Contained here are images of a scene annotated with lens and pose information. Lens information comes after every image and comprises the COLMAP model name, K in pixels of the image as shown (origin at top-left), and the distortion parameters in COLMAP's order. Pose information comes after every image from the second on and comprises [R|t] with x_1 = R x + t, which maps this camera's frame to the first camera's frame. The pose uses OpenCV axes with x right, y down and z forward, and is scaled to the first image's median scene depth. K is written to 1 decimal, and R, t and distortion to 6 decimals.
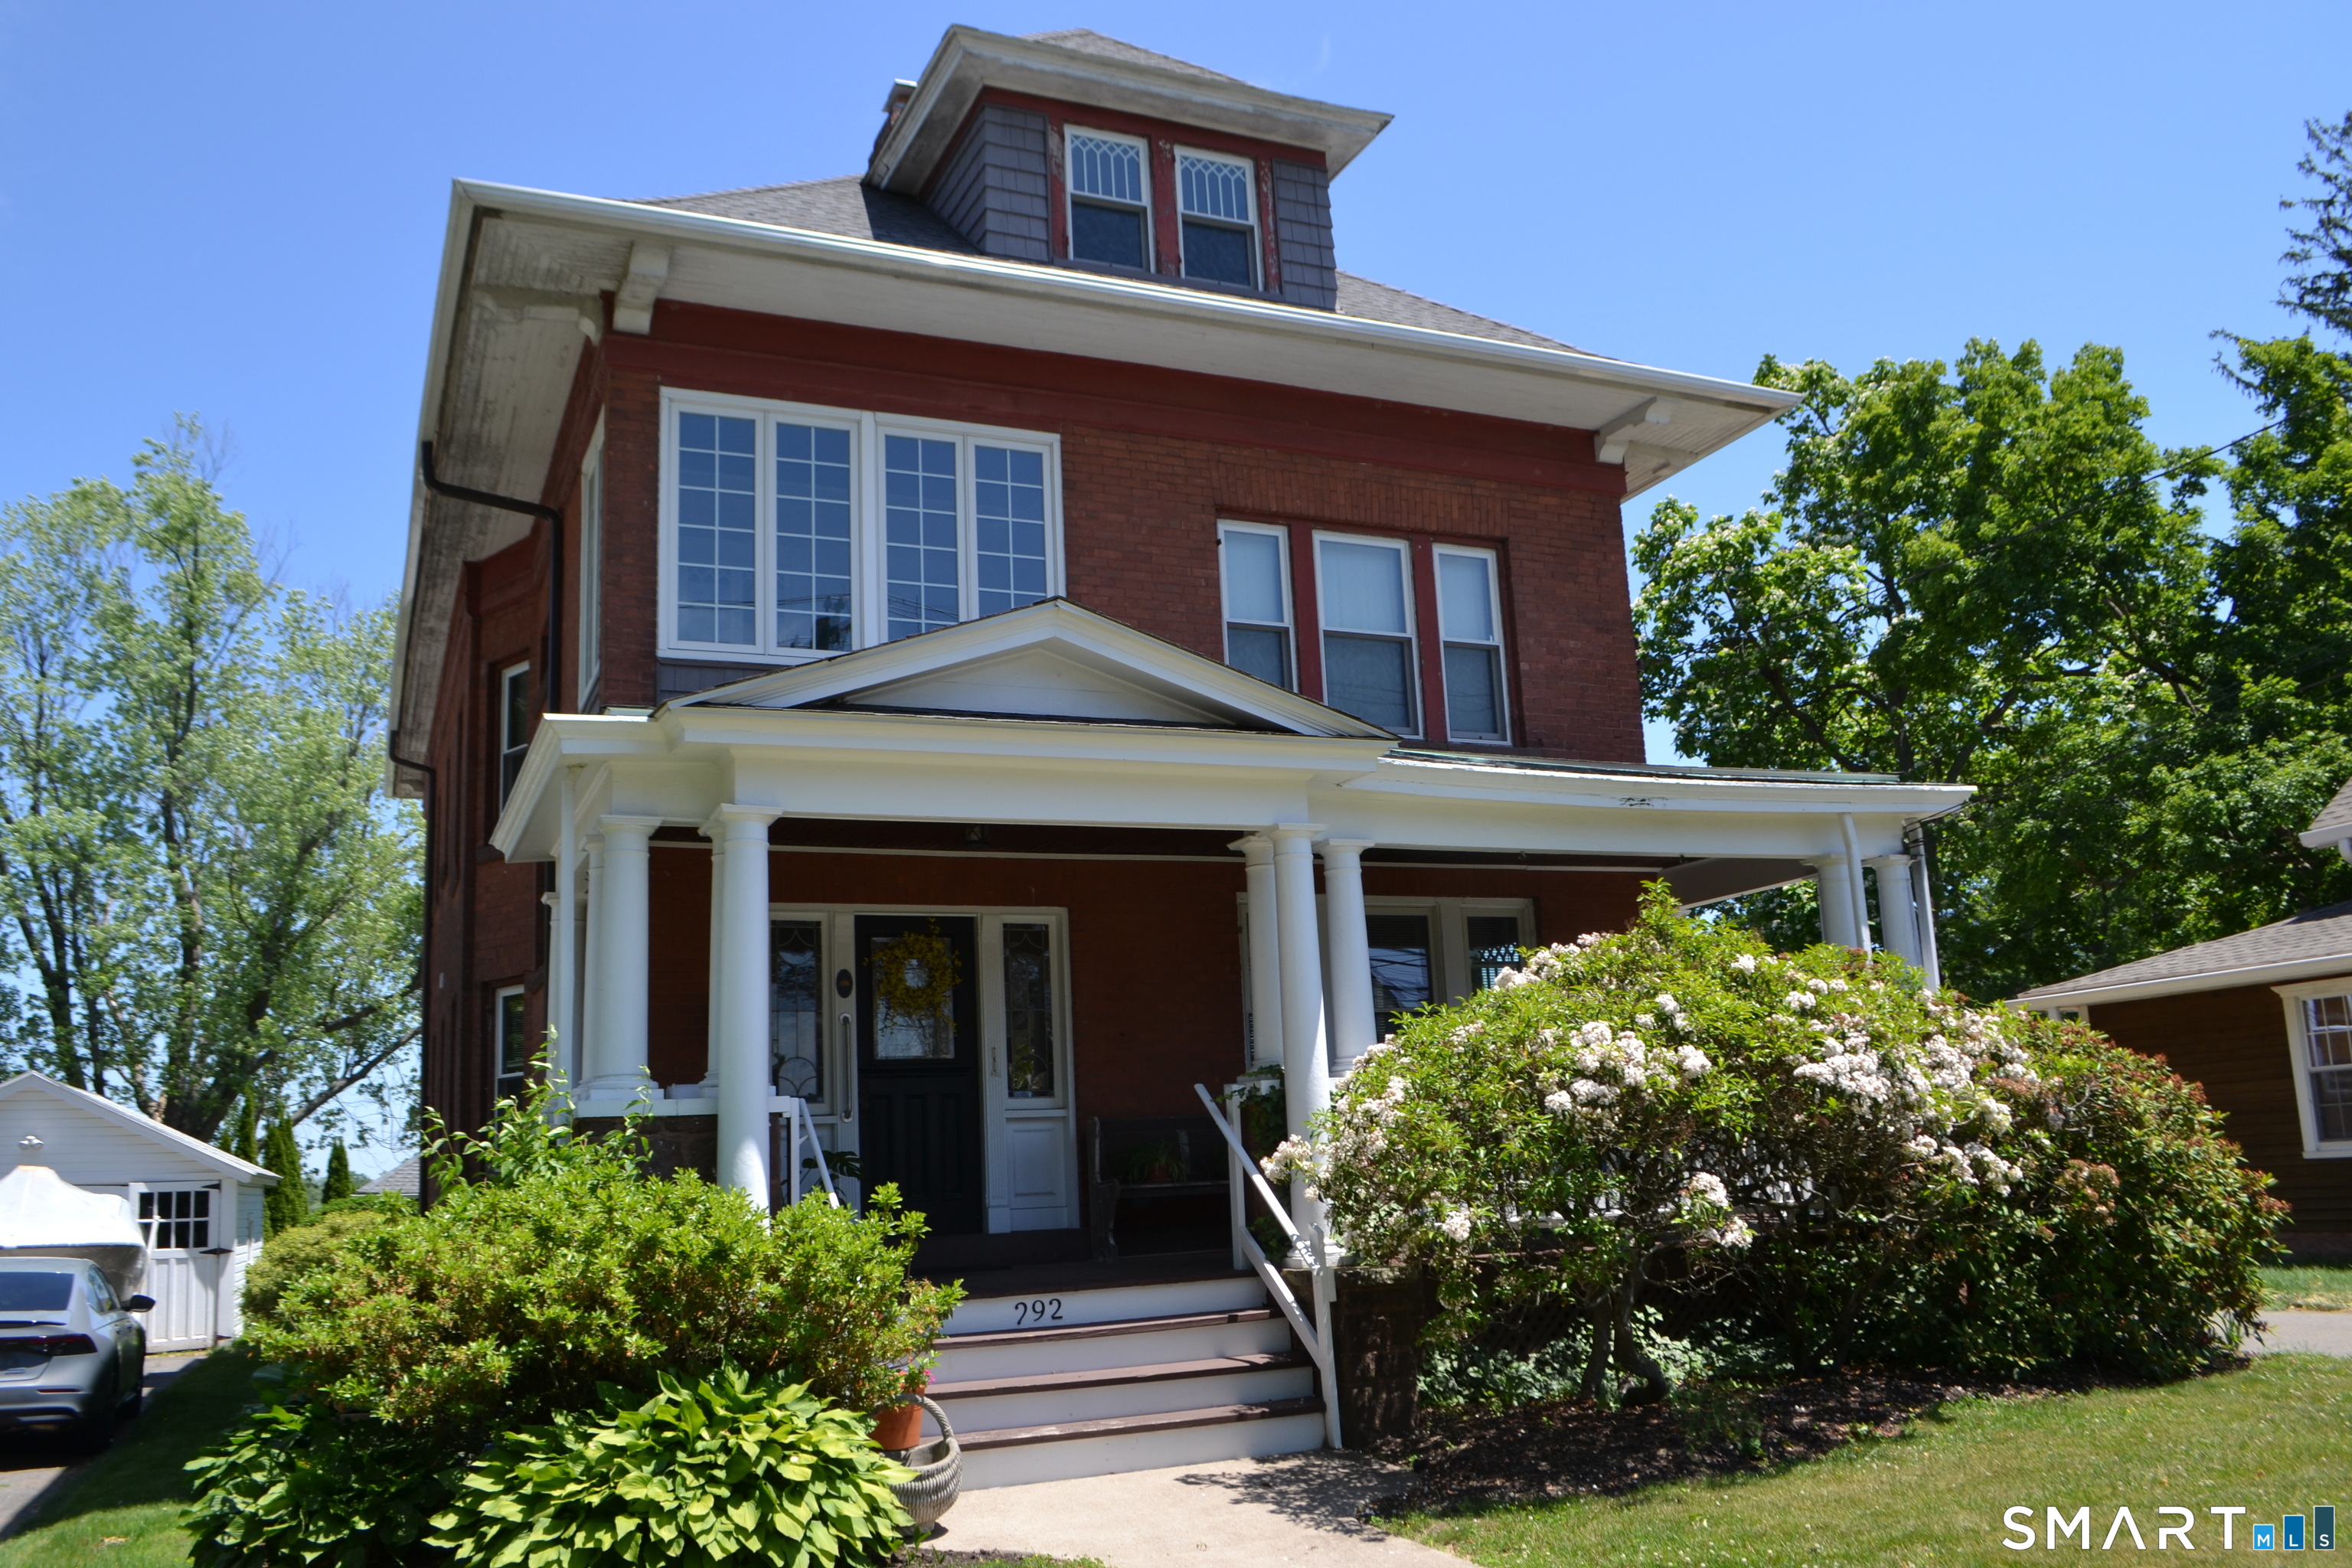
lens RADIAL K [[1875.3, 0, 1176.0], [0, 1875.3, 786.8], [0, 0, 1]] dist [-0.068240, 0.002600]
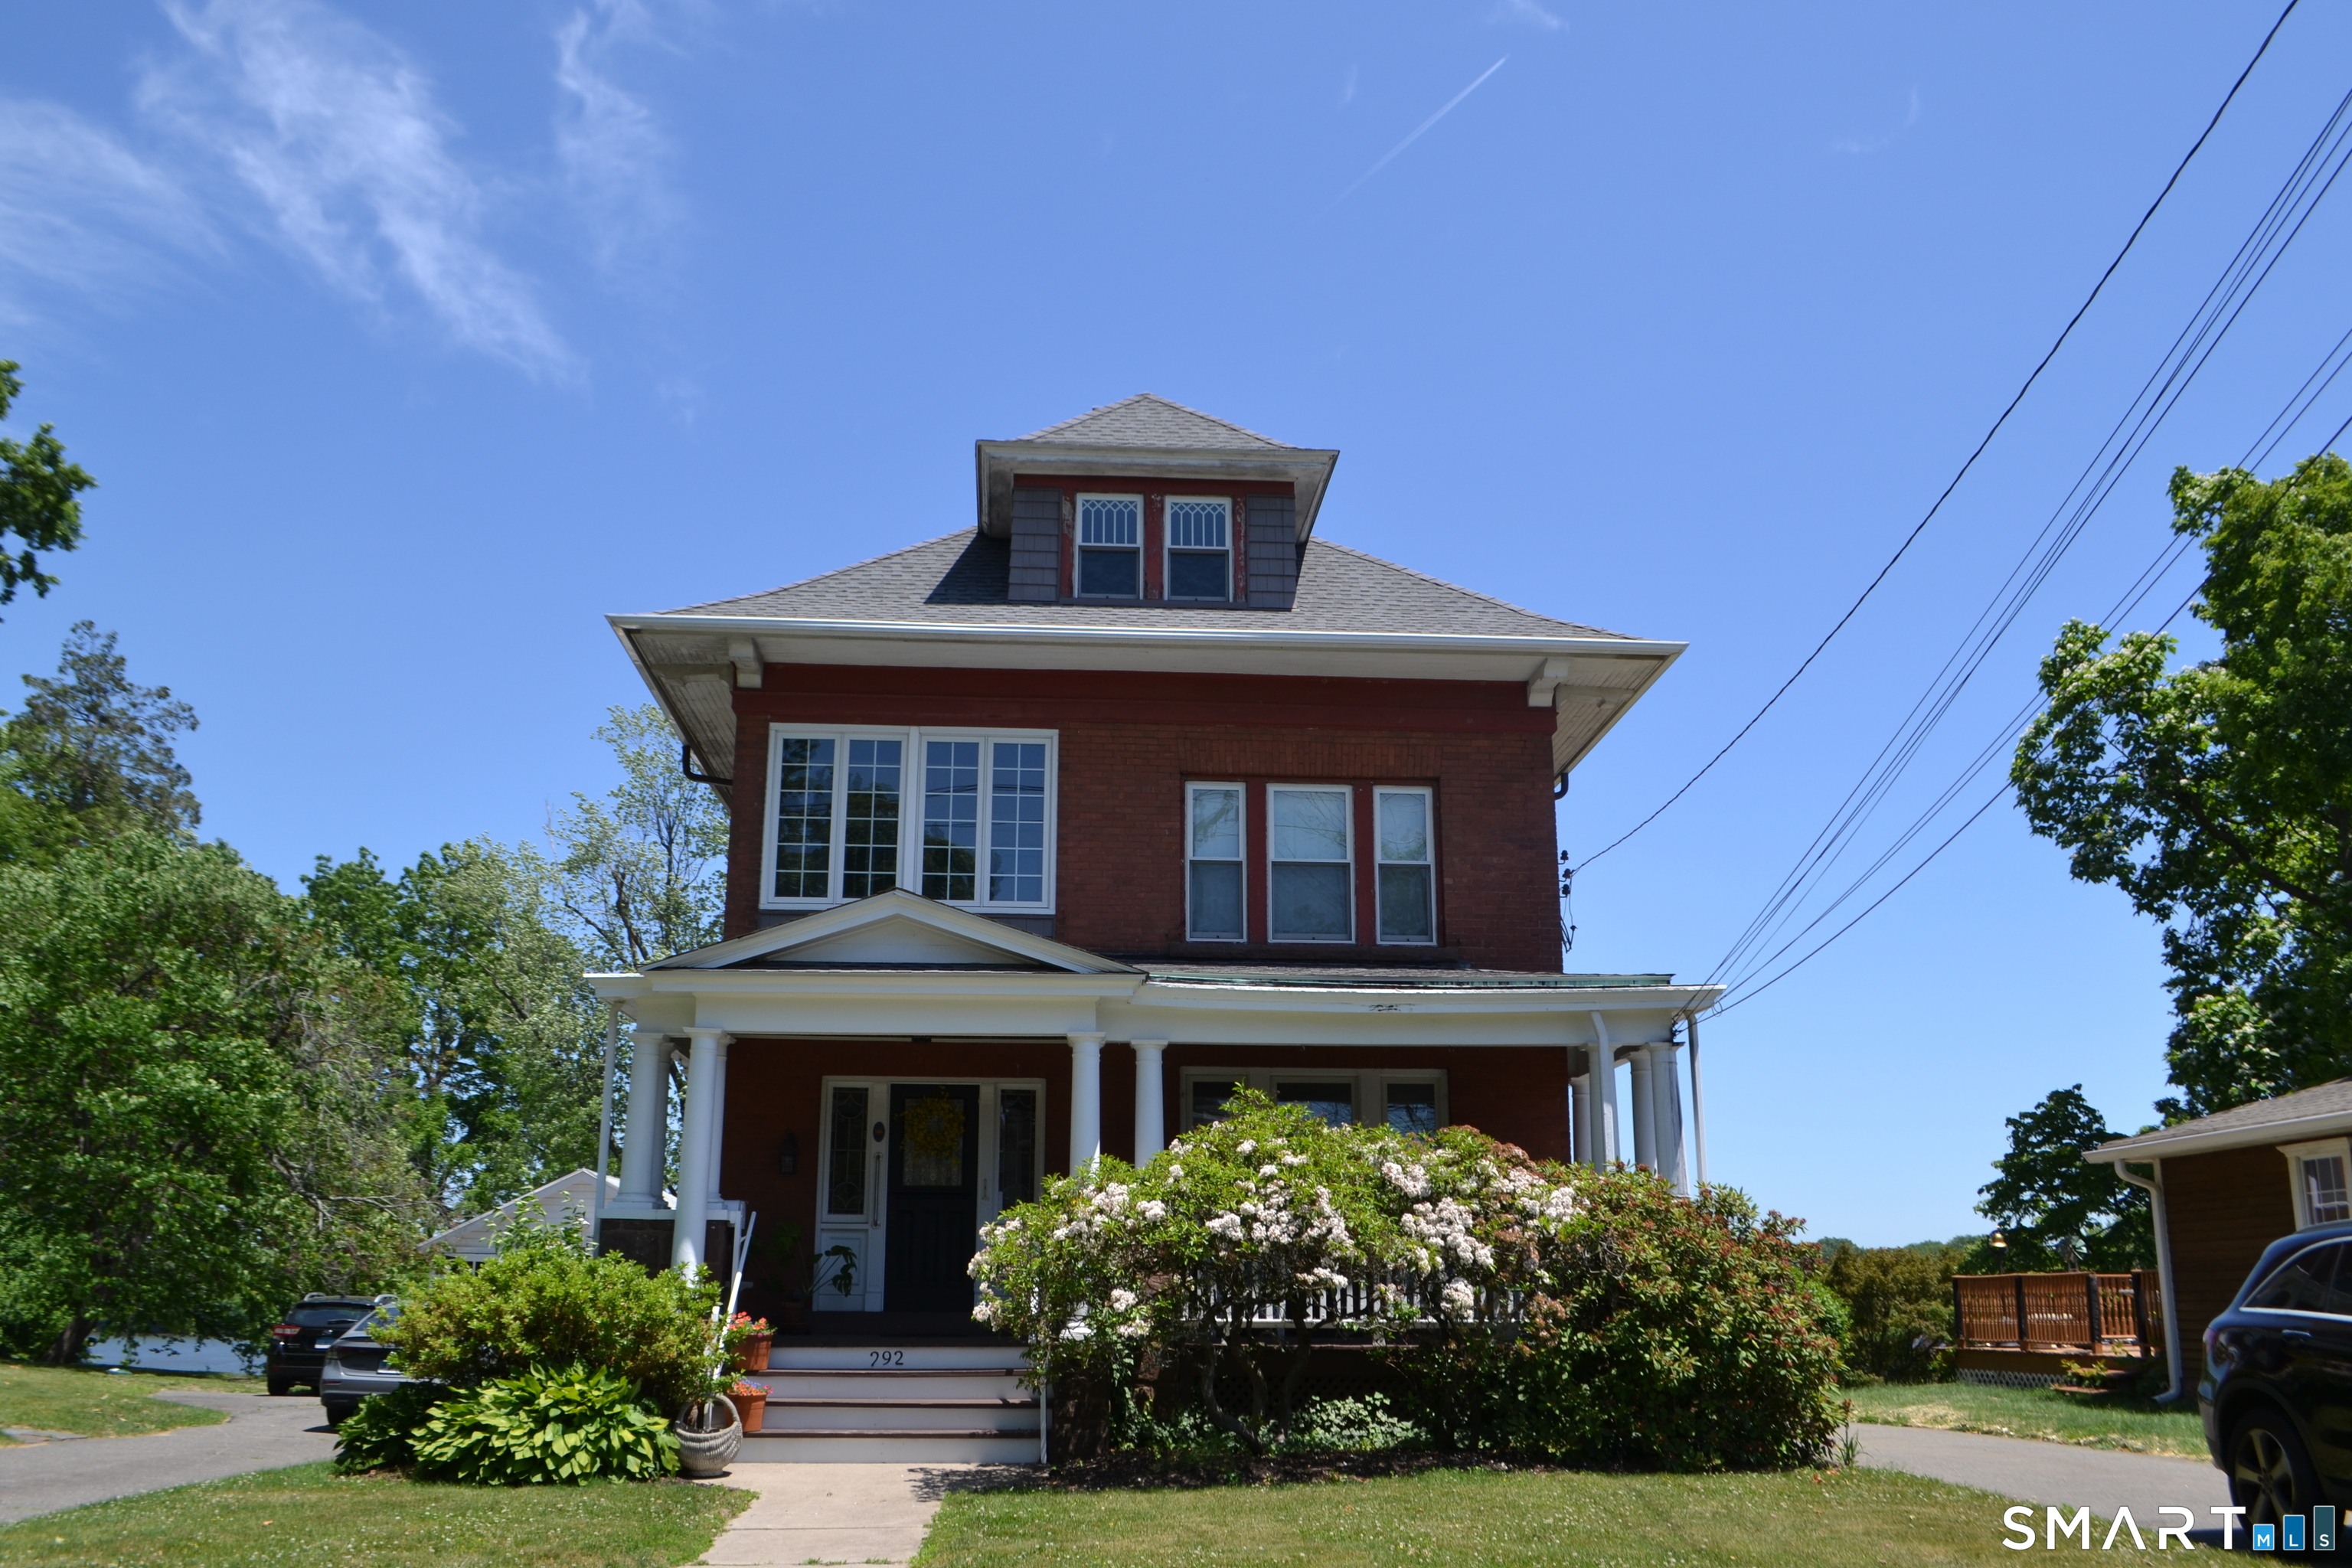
lens RADIAL K [[1875.3, 0, 1176.3], [0, 1875.3, 787.7], [0, 0, 1]] dist [-0.068240, 0.002600]
pose [[0.939480, -0.043111, -0.339879, 0.478662], [0.023740, 0.997858, -0.060950, -0.059313], [0.341779, 0.049192, 0.938492, -0.254446]]
